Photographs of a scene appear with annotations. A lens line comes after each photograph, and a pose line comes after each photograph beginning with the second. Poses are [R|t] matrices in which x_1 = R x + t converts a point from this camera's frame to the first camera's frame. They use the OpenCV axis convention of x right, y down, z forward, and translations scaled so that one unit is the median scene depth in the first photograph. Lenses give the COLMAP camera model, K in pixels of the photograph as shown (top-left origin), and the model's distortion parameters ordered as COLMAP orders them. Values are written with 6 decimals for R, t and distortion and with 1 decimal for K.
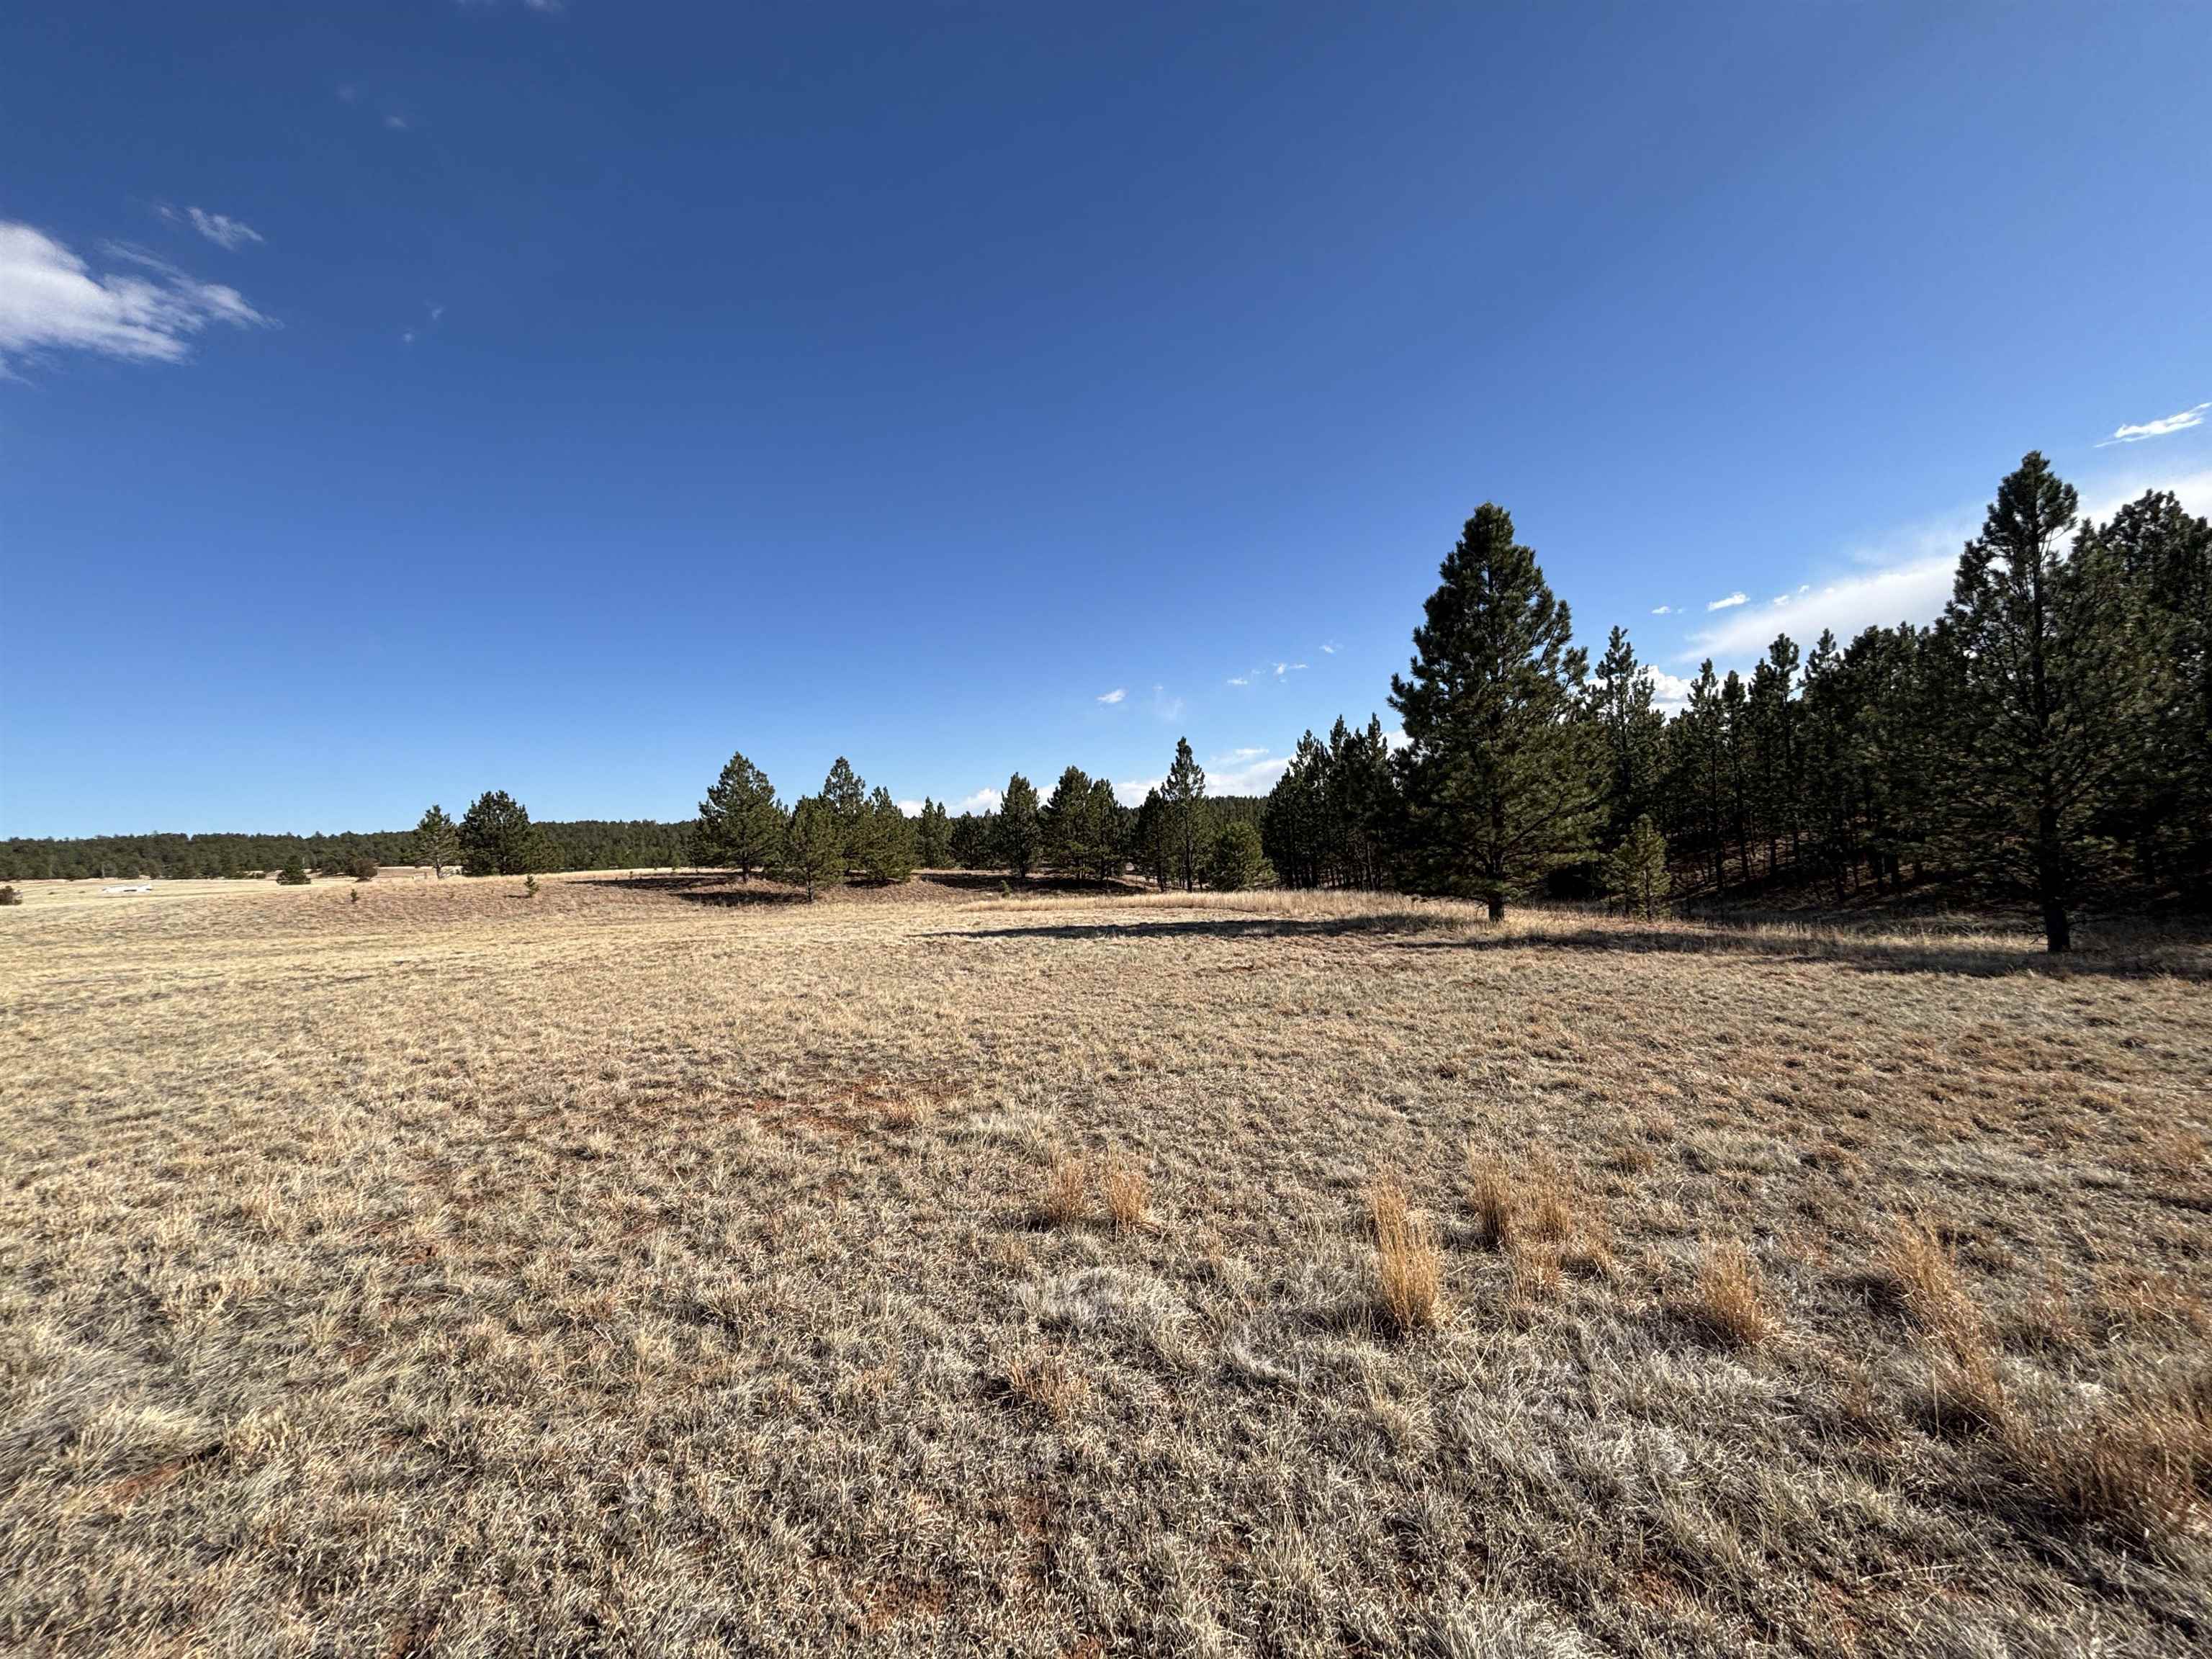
lens RADIAL K [[890.9, 0, 1095.6], [0, 890.9, 842.0], [0, 0, 1]] dist [-0.004365, -0.000071]
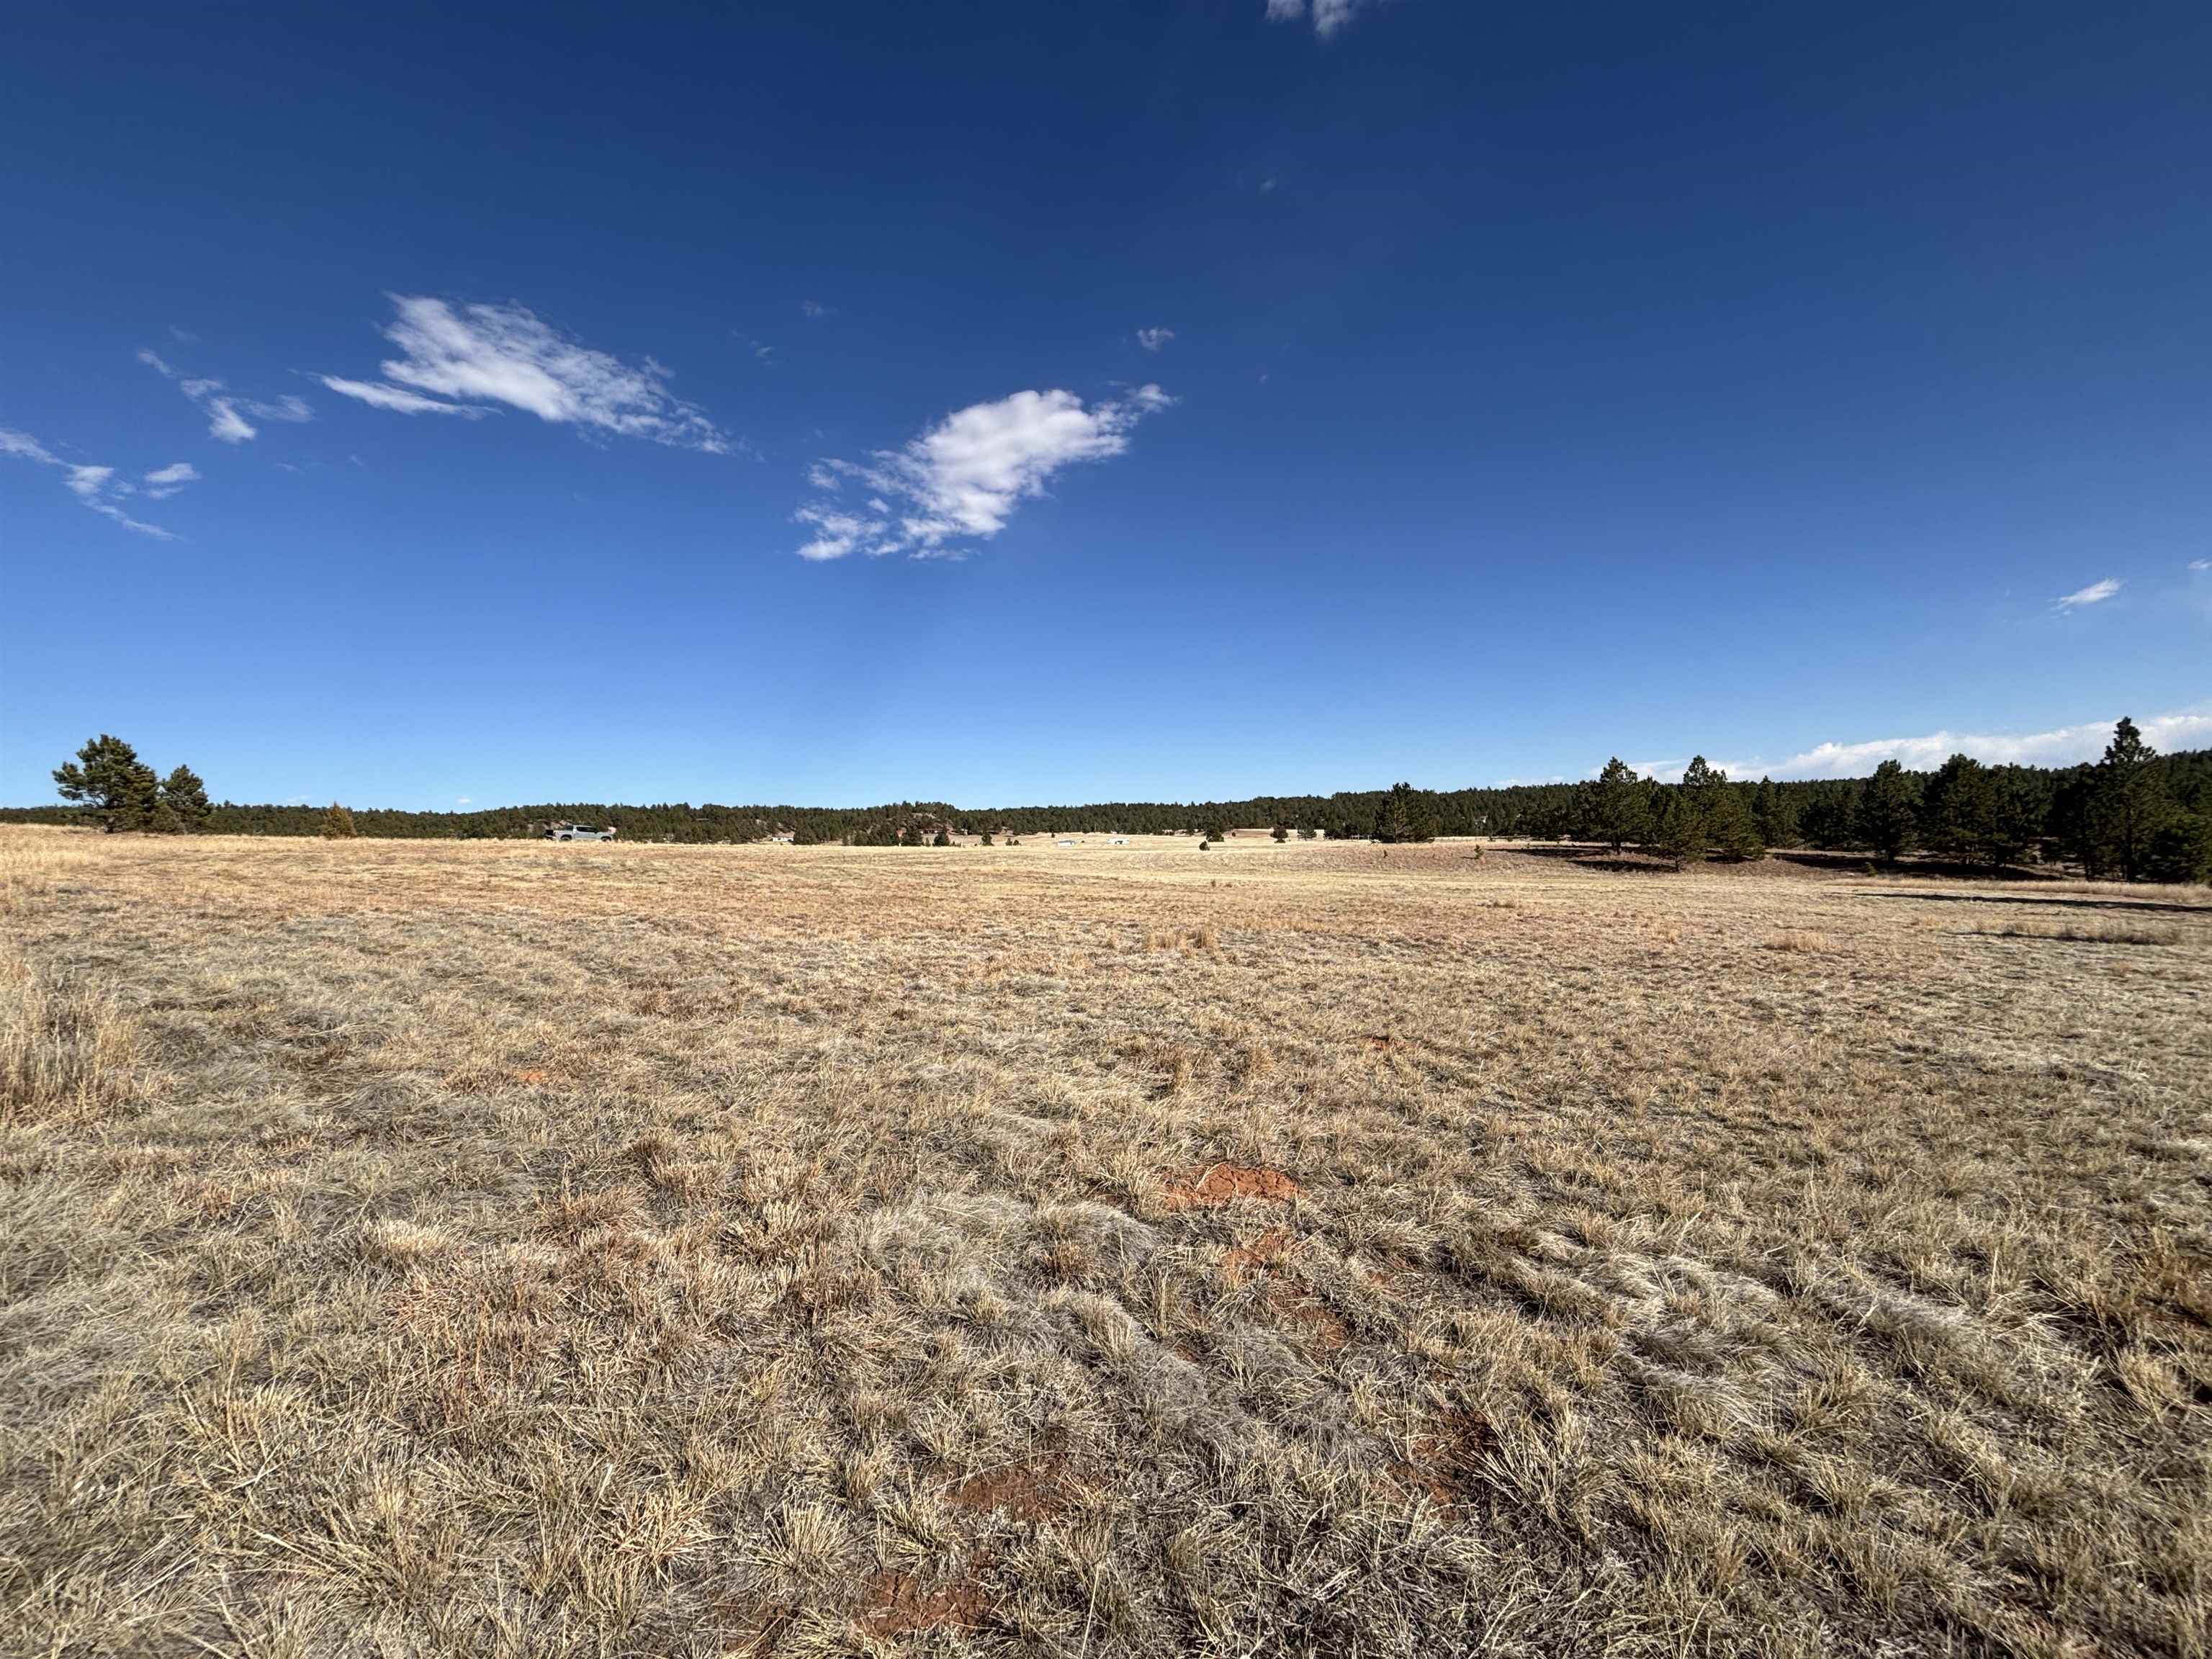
lens RADIAL K [[890.9, 0, 1101.3], [0, 890.9, 842.0], [0, 0, 1]] dist [-0.004365, -0.000071]
pose [[0.694446, 0.032136, -0.718827, 0.028873], [-0.005481, 0.999209, 0.039376, -0.022004], [0.719524, -0.023404, 0.694073, -0.493555]]
